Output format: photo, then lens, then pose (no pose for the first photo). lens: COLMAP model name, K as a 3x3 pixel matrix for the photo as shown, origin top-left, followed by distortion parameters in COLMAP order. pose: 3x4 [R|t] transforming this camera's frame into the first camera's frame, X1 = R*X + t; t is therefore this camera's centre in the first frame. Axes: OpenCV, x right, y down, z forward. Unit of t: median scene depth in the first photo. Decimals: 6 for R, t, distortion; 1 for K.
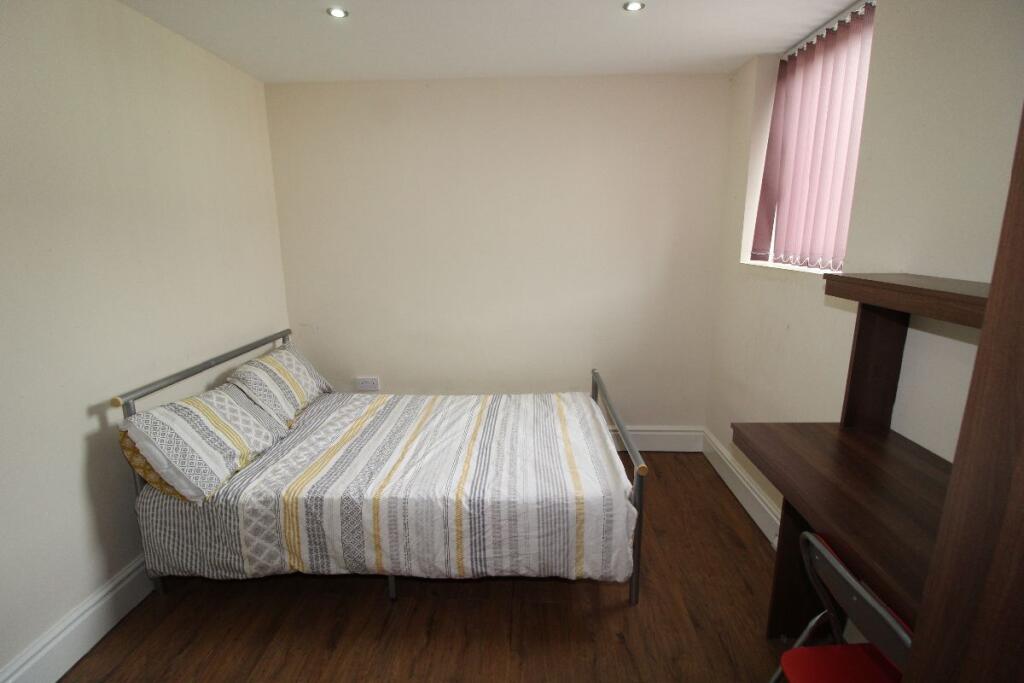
lens RADIAL K [[456.3, 0, 515.1], [0, 456.3, 349.3], [0, 0, 1]] dist [-0.016283, 0.000026]
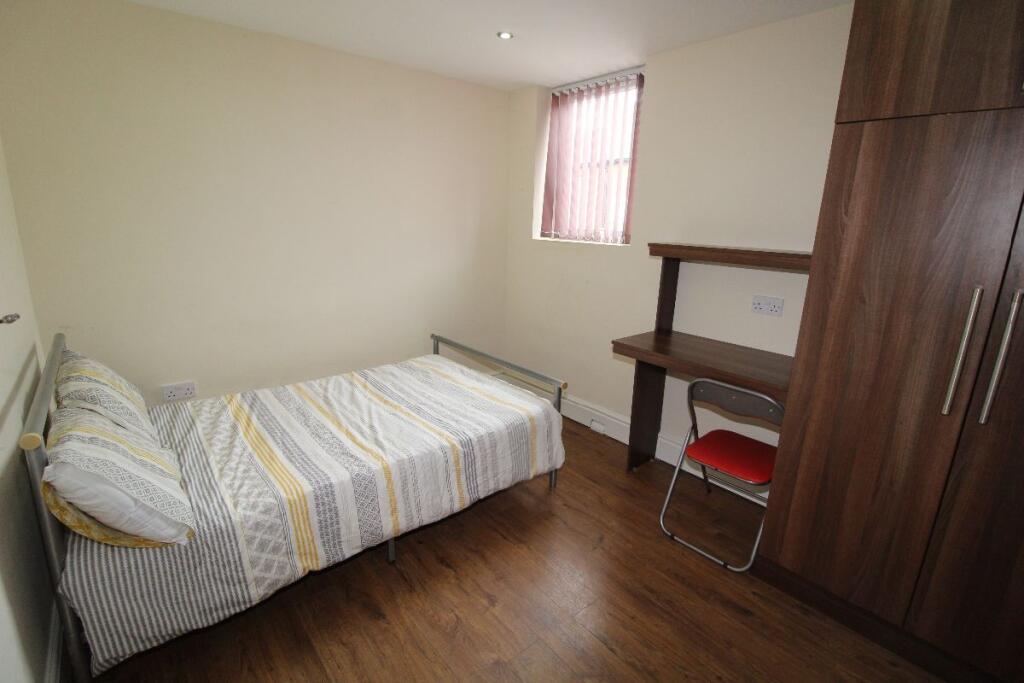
lens RADIAL K [[456.3, 0, 515.1], [0, 456.3, 349.3], [0, 0, 1]] dist [-0.016283, 0.000026]
pose [[0.749407, -0.151446, 0.644556, -0.707447], [0.123359, 0.988381, 0.088807, 0.009438], [-0.650516, 0.012959, 0.759382, 0.016556]]
